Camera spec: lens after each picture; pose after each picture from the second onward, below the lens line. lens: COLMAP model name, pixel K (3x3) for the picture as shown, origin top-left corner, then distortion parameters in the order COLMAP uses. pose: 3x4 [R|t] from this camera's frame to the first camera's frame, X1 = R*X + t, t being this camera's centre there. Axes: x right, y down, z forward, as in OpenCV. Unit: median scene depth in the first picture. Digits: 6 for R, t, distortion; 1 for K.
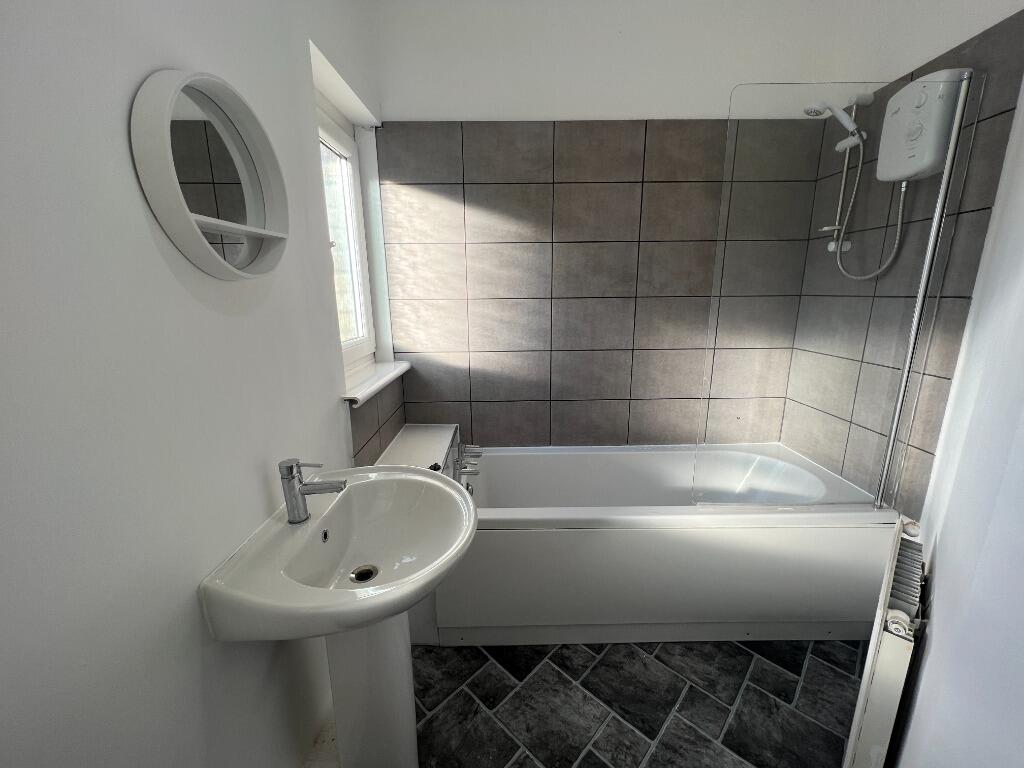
lens RADIAL K [[407.1, 0, 512.0], [0, 407.1, 384.0], [0, 0, 1]] dist [0.000598, 0.000020]
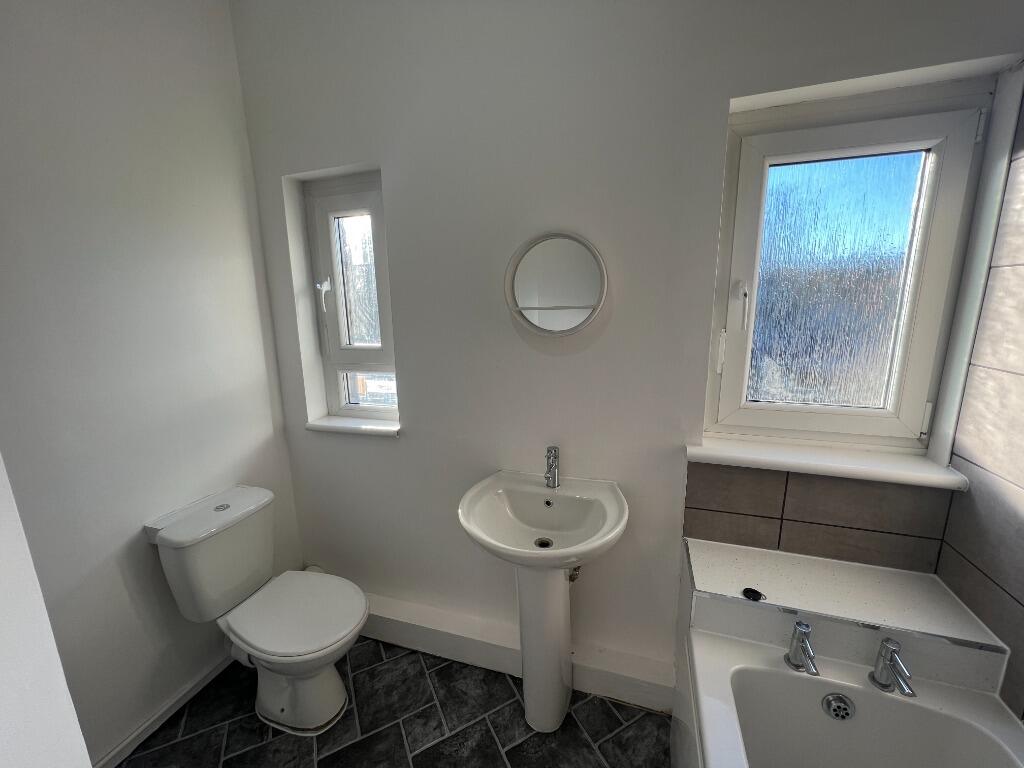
lens RADIAL K [[407.1, 0, 512.0], [0, 407.1, 384.0], [0, 0, 1]] dist [0.000598, 0.000020]
pose [[-0.317981, 0.203947, -0.925902, 0.471679], [-0.192063, 0.942485, 0.273559, -0.230128], [0.928440, 0.264818, -0.260521, 0.601814]]
